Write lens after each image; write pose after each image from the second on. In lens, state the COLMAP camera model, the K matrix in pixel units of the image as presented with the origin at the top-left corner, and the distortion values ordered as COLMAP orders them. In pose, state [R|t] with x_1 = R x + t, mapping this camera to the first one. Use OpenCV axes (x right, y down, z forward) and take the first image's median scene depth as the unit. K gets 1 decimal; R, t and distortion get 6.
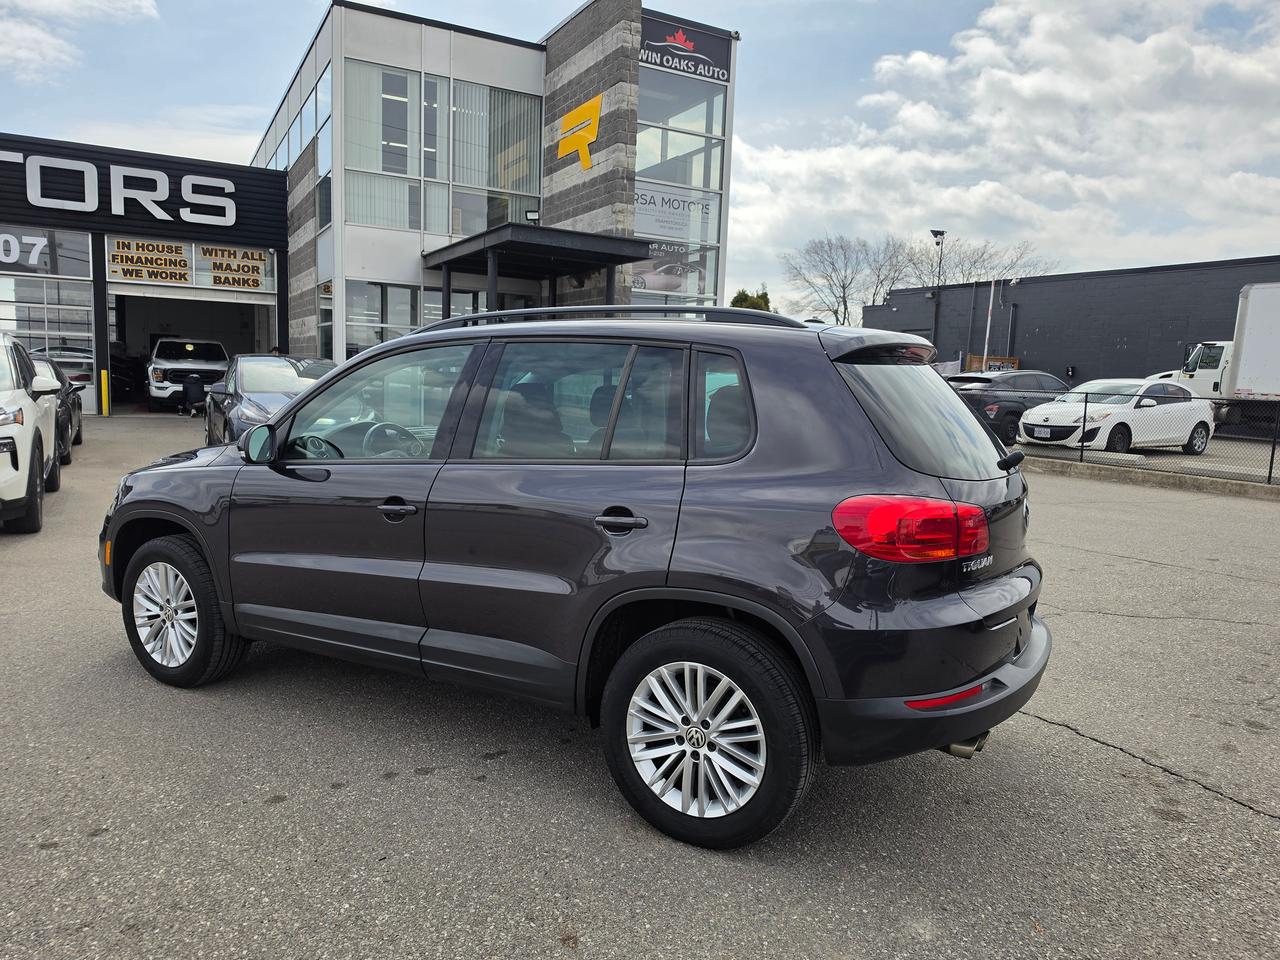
lens RADIAL K [[866.2, 0, 647.1], [0, 866.2, 491.8], [0, 0, 1]] dist [0.035839, -0.039168]
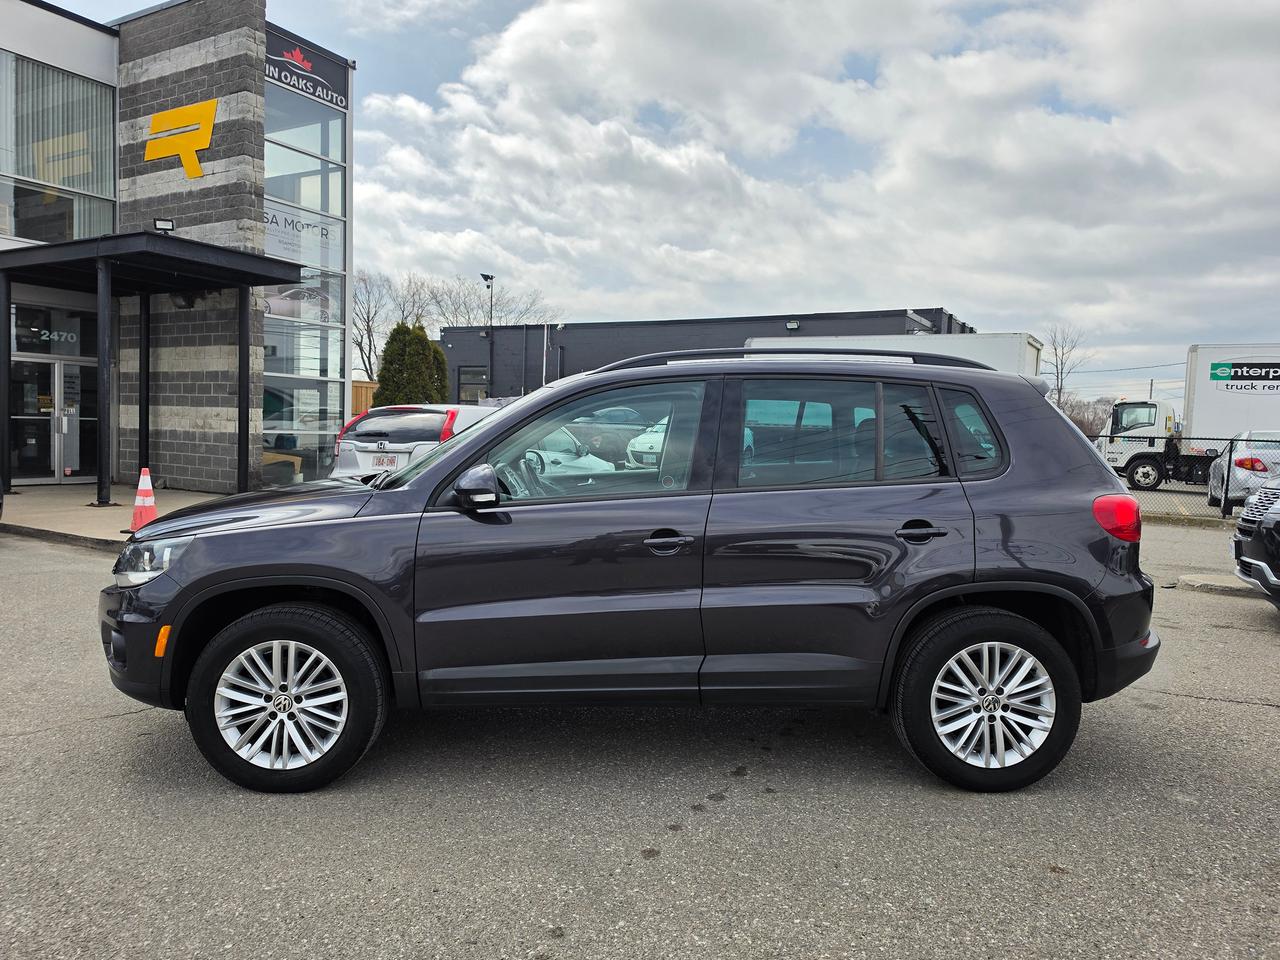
lens RADIAL K [[866.2, 0, 634.2], [0, 866.2, 476.8], [0, 0, 1]] dist [0.035839, -0.039168]
pose [[0.857347, -0.042515, 0.512981, -0.150392], [0.070451, 0.996897, -0.035124, -0.004122], [-0.509896, 0.066253, 0.857681, 0.027722]]
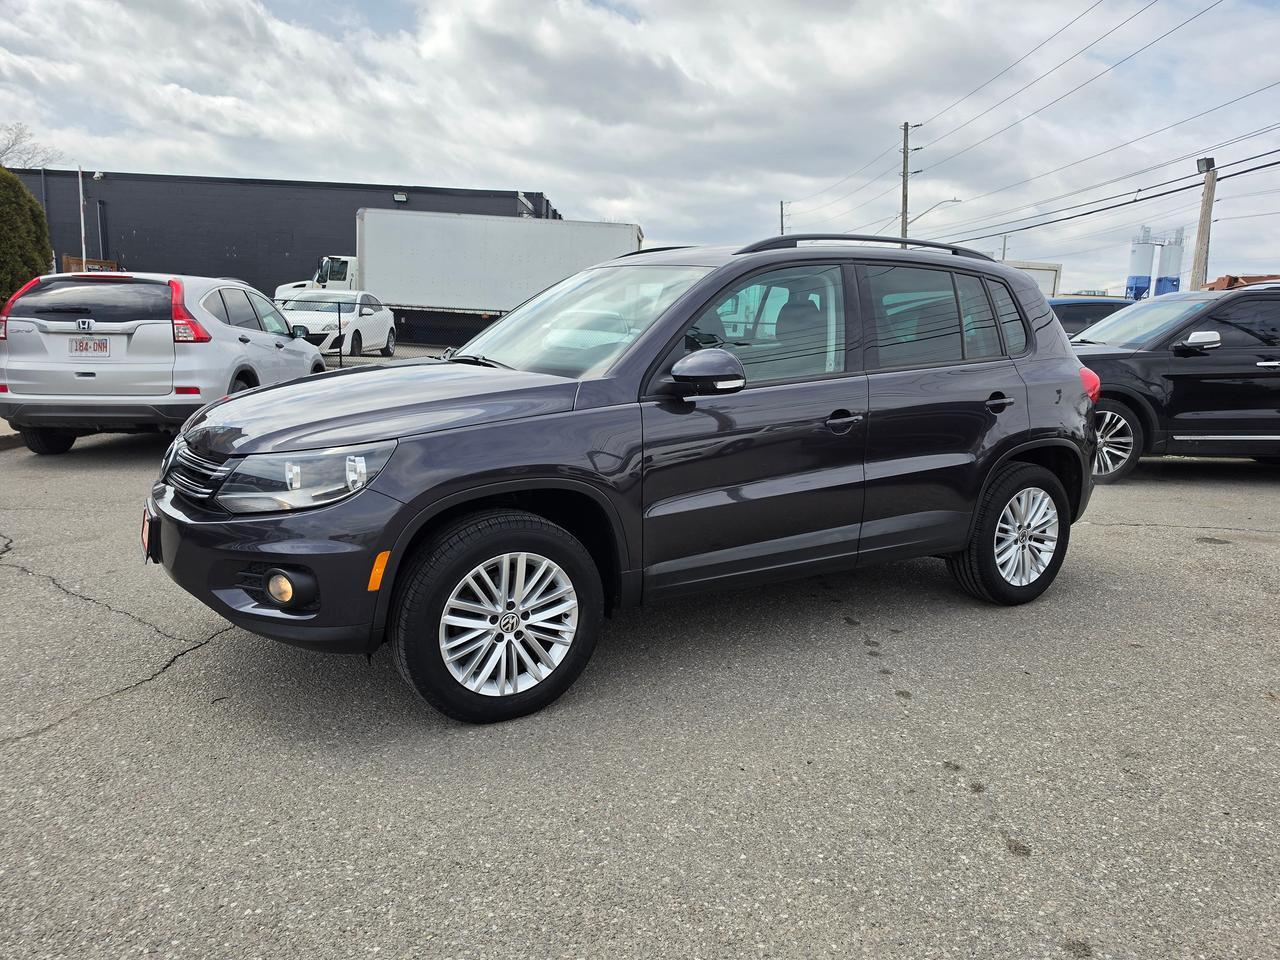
lens RADIAL K [[866.2, 0, 637.9], [0, 866.2, 481.3], [0, 0, 1]] dist [0.035839, -0.039168]
pose [[0.496190, -0.170325, 0.851343, -0.242499], [0.090673, 0.985372, 0.144292, -0.015302], [-0.863466, 0.005598, 0.504376, 0.122945]]
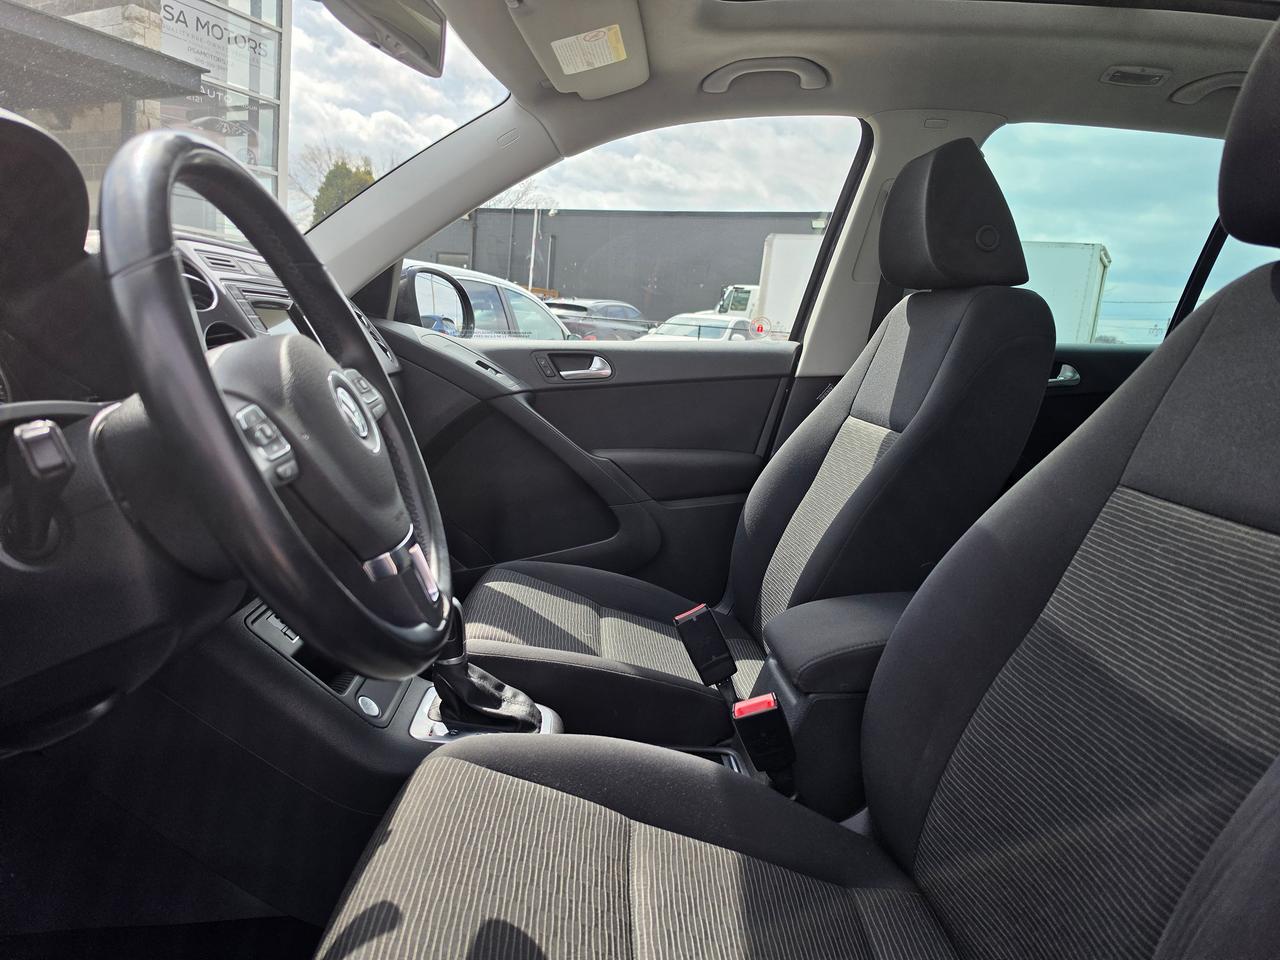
lens RADIAL K [[866.2, 0, 631.4], [0, 866.2, 481.6], [0, 0, 1]] dist [0.035839, -0.039168]
pose [[0.852062, -0.047375, 0.521293, -0.068016], [0.012264, 0.997429, 0.070601, -0.007434], [-0.523298, -0.053763, 0.850452, 0.187802]]
